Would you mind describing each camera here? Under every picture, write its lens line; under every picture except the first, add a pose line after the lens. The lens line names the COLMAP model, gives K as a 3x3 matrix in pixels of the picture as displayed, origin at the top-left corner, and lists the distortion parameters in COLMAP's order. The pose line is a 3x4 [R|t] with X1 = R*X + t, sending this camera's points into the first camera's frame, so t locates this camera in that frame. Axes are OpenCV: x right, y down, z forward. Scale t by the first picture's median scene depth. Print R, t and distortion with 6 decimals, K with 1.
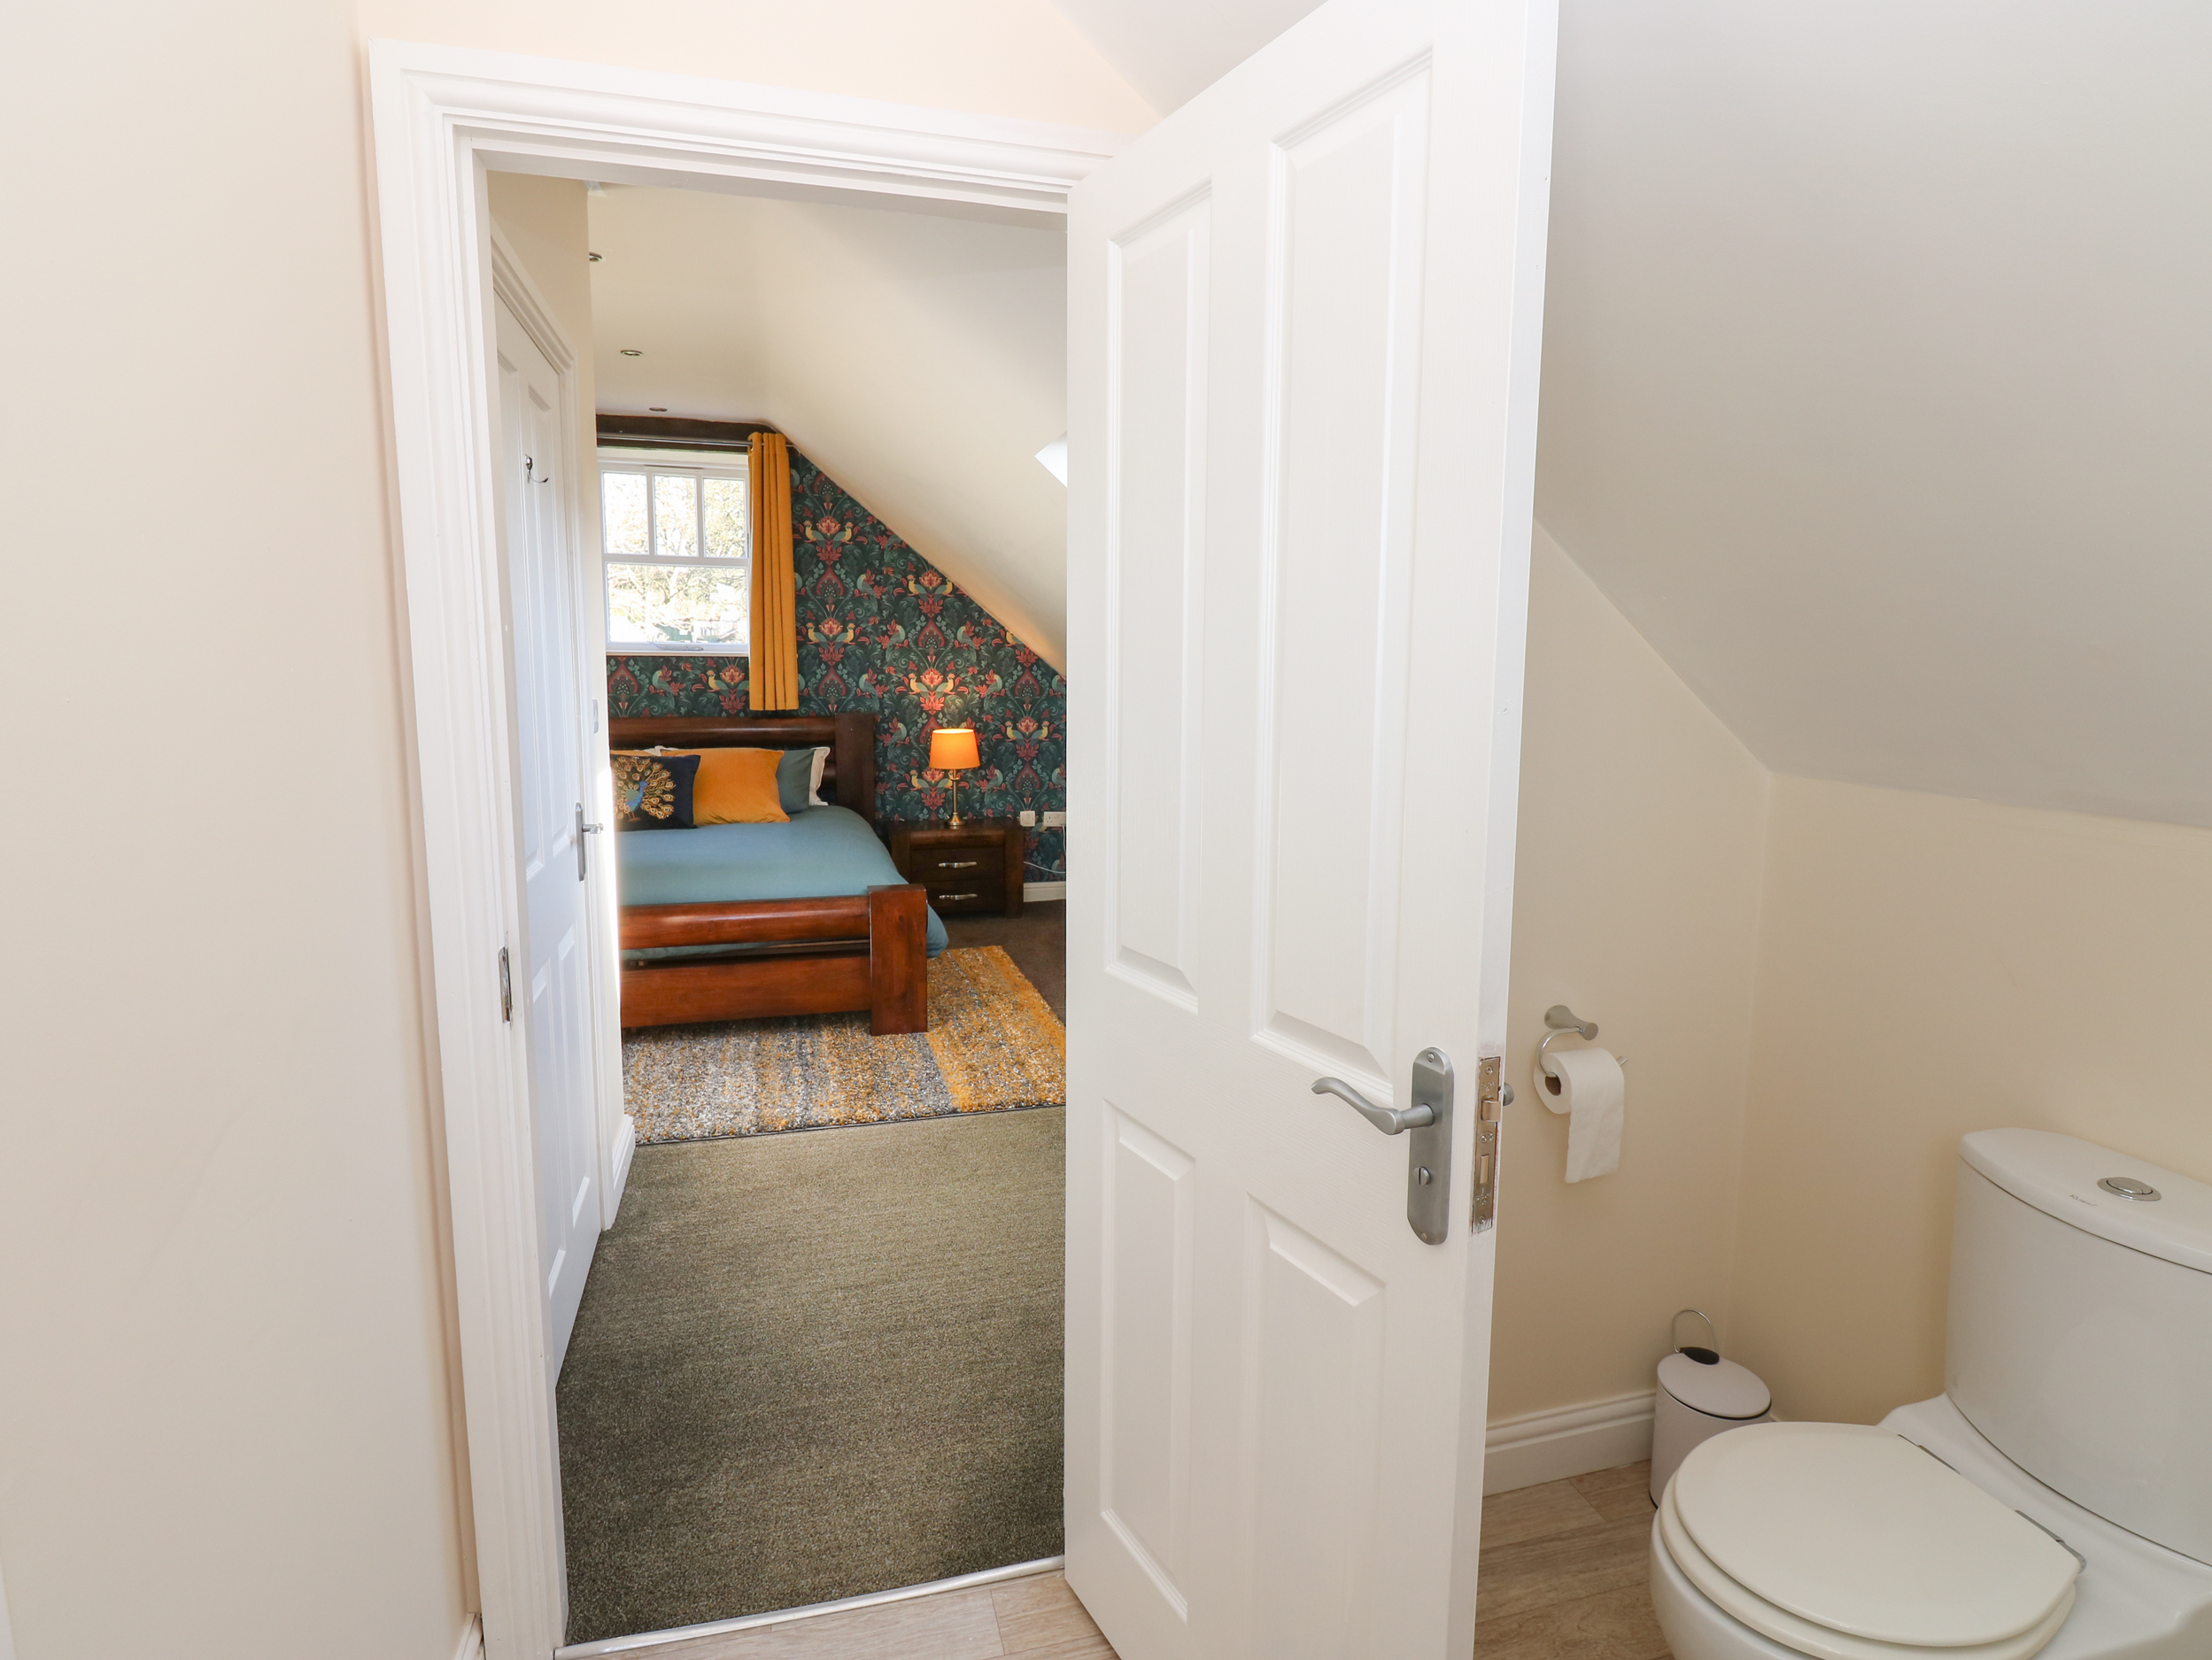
lens RADIAL K [[1253.6, 0, 1155.3], [0, 1253.6, 822.4], [0, 0, 1]] dist [-0.001930, -0.000177]
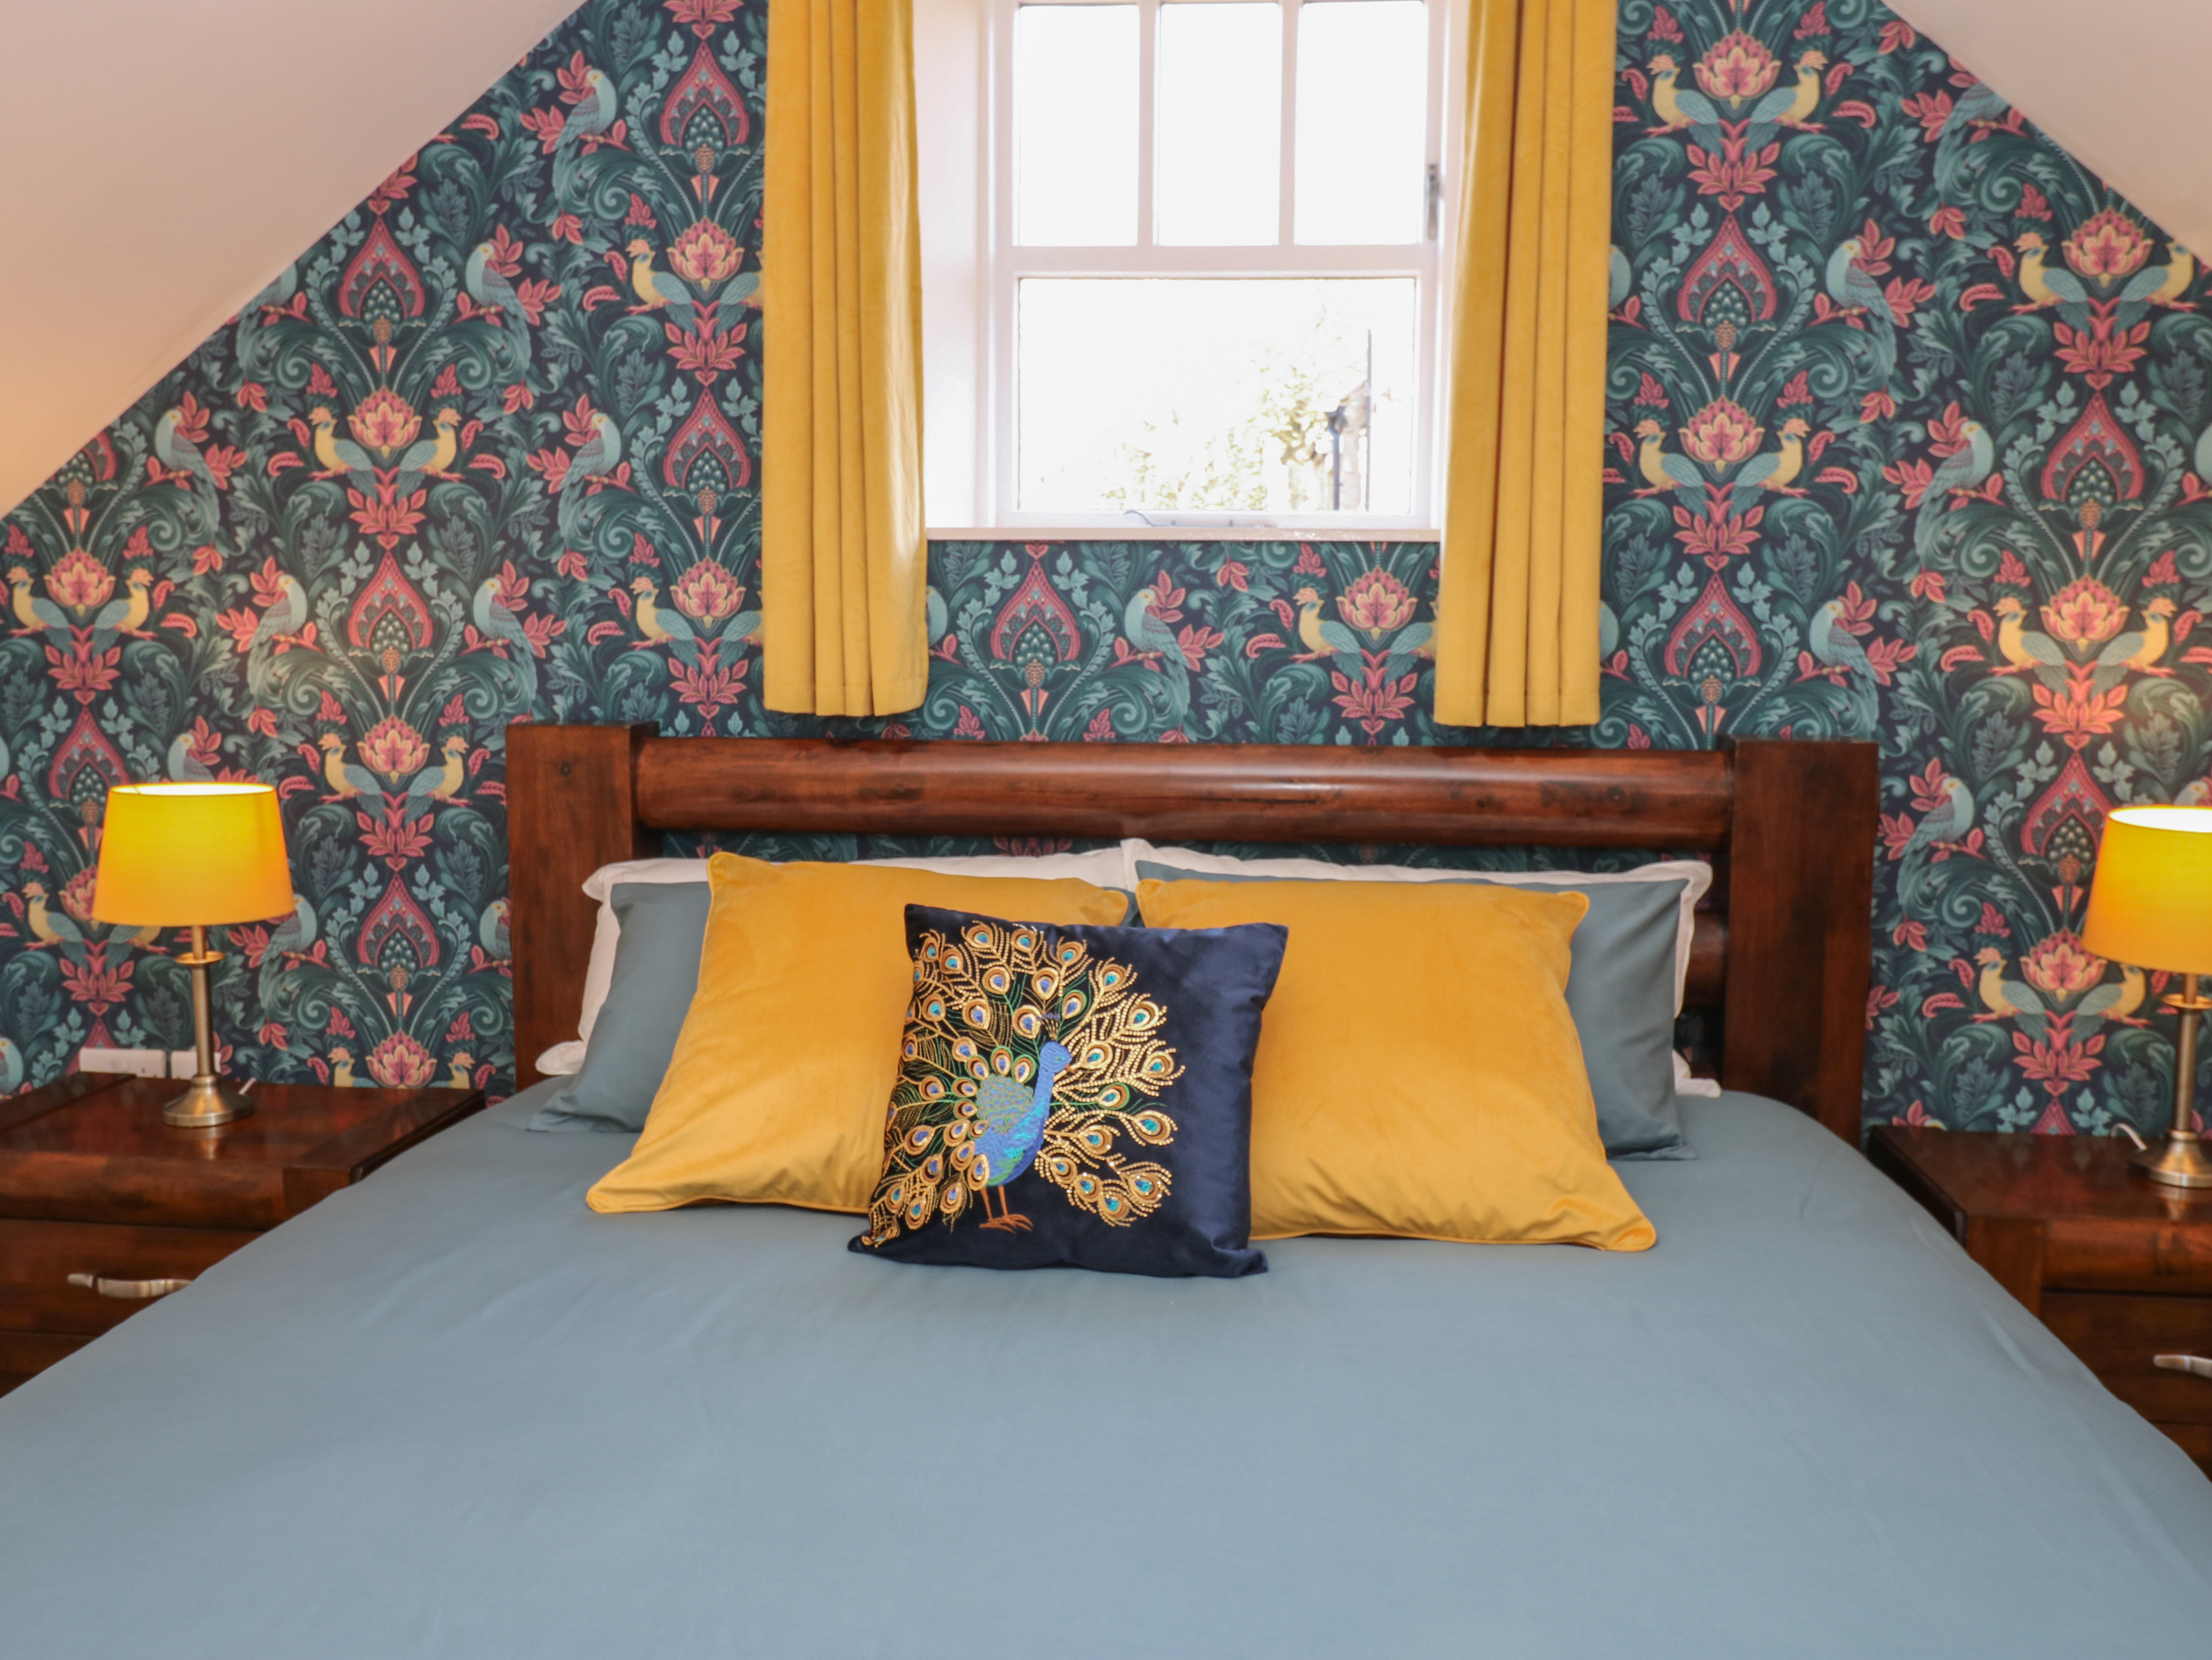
lens RADIAL K [[1823.3, 0, 1111.5], [0, 1823.3, 779.5], [0, 0, 1]] dist [0.005737, 0.004114]
pose [[0.920678, 0.033076, -0.388920, -0.220885], [-0.048181, 0.998413, -0.029146, -0.059182], [0.387338, 0.045573, 0.920811, 0.567309]]
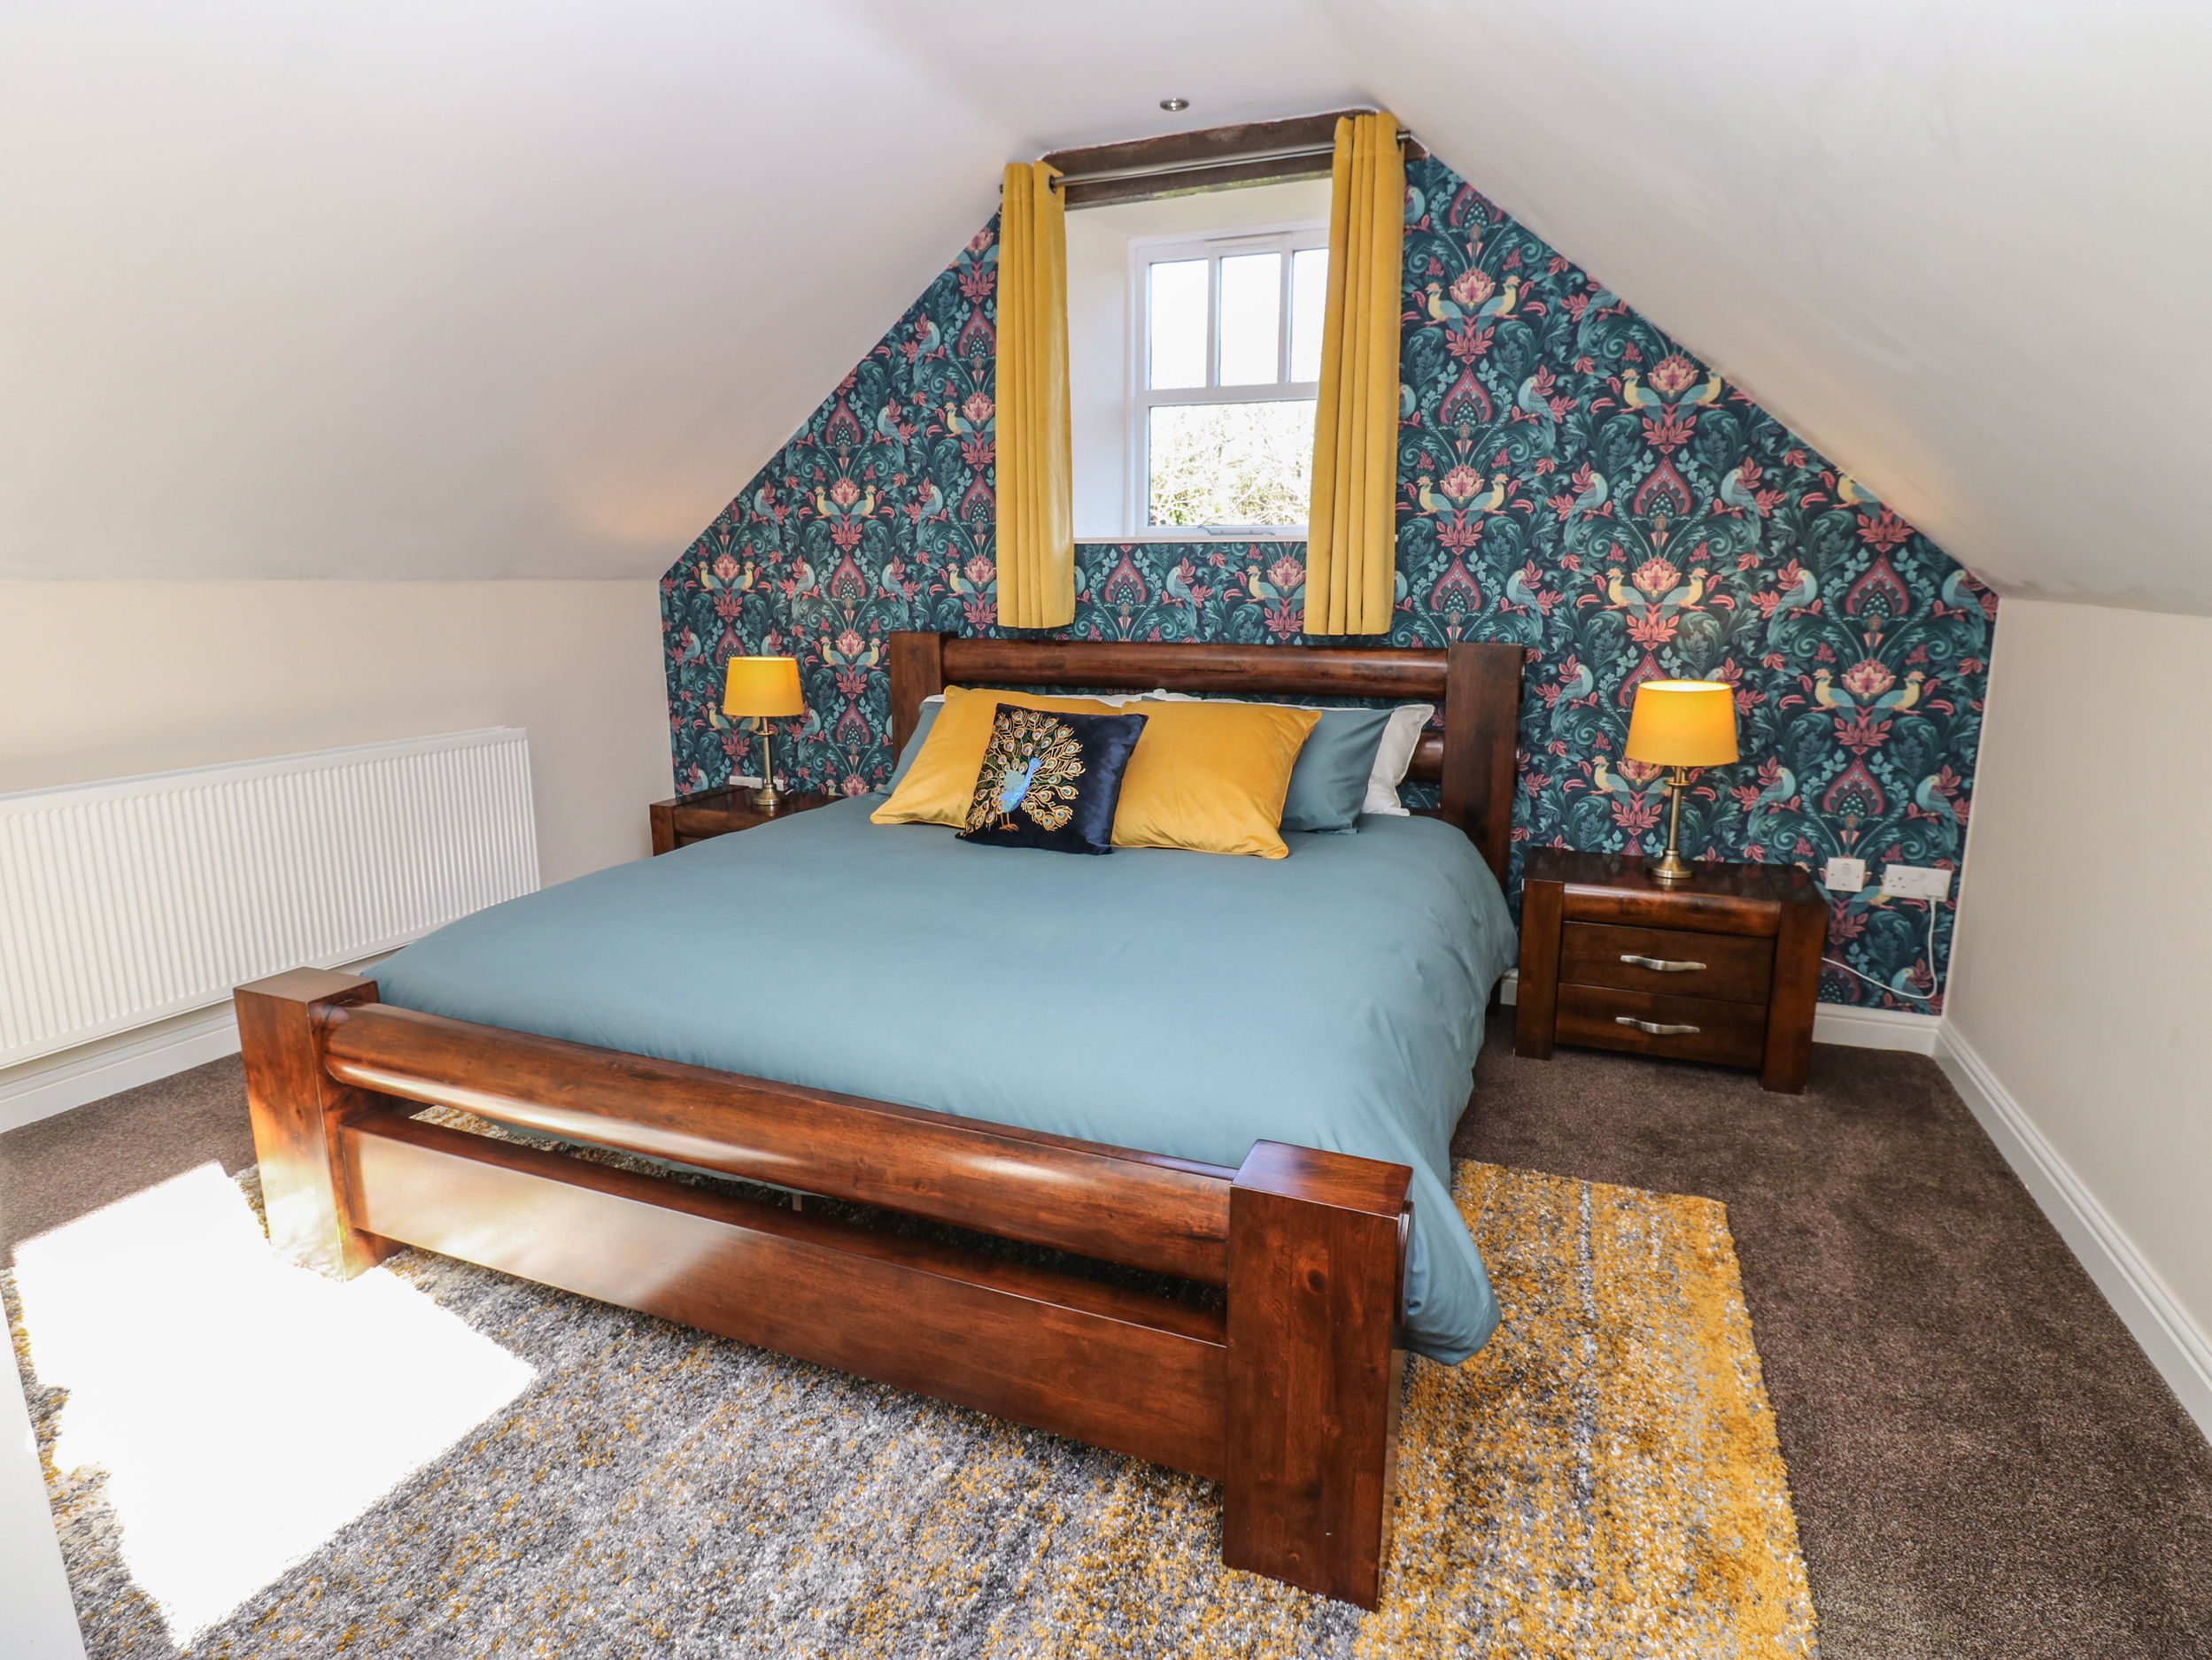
lens RADIAL K [[1184.9, 0, 1106.1], [0, 1184.9, 798.7], [0, 0, 1]] dist [-0.002454, -0.000583]
pose [[0.775926, 0.106262, -0.621810, -0.045422], [-0.076080, 0.994279, 0.074977, -0.046548], [0.626219, -0.010869, 0.779571, 0.499218]]
